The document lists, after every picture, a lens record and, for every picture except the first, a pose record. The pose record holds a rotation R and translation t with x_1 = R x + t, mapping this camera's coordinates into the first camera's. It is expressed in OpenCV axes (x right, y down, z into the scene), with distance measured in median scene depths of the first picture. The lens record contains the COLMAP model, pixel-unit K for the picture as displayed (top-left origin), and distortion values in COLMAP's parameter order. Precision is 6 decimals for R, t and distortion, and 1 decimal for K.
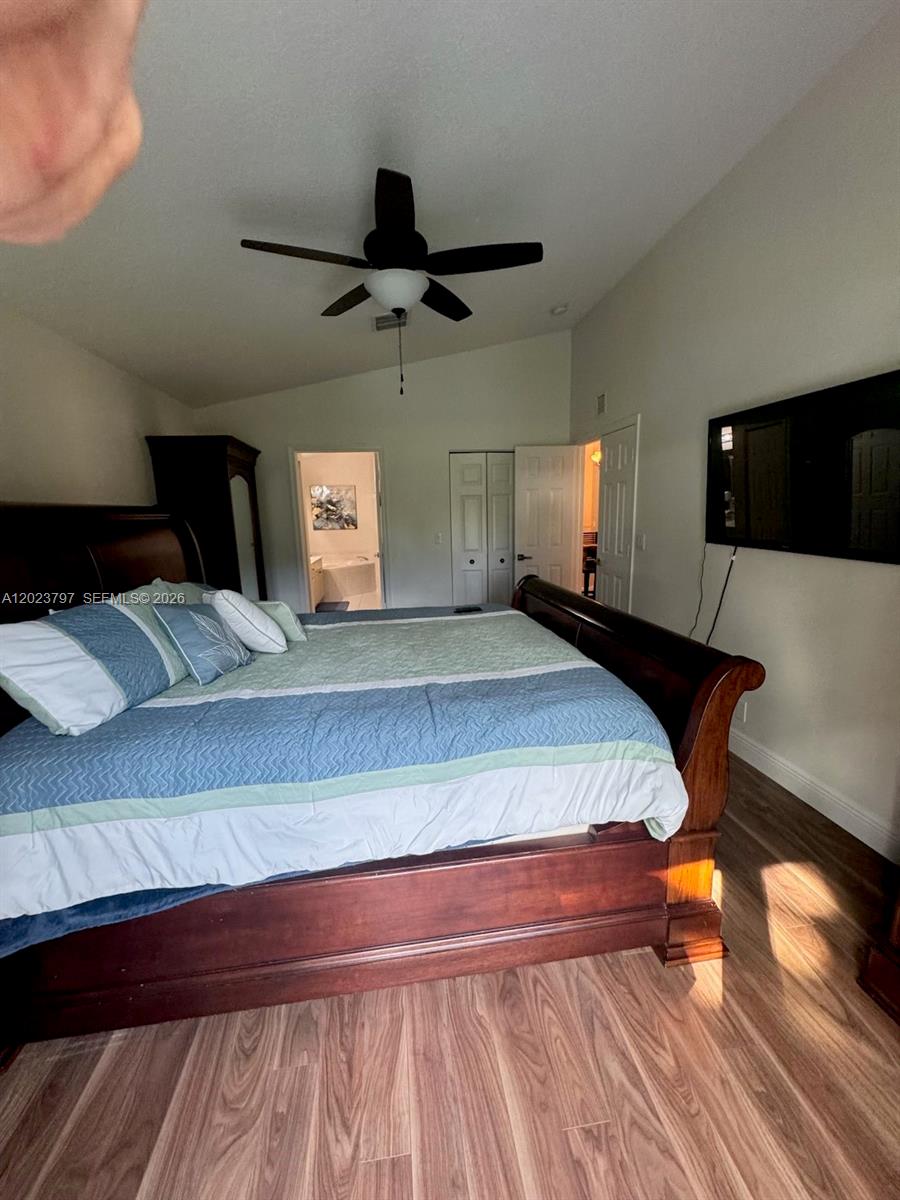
lens RADIAL K [[476.8, 0, 446.3], [0, 476.8, 600.0], [0, 0, 1]] dist [0.000220, 0.000002]
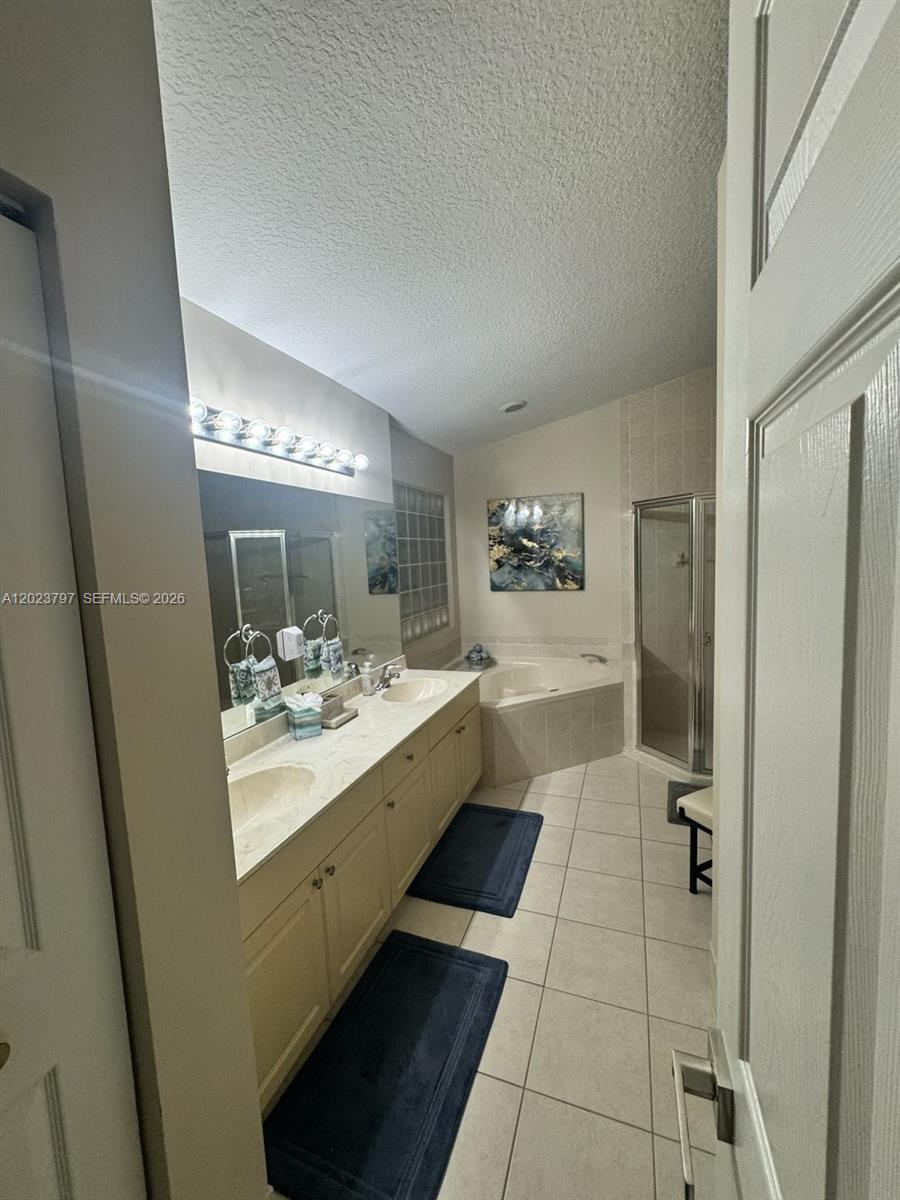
lens RADIAL K [[476.8, 0, 446.0], [0, 476.8, 598.2], [0, 0, 1]] dist [0.000220, 0.000002]
pose [[0.882170, 0.031529, -0.469874, -0.091963], [-0.068147, 0.995801, -0.061124, -0.106422], [0.465974, 0.085943, 0.880615, 0.554214]]
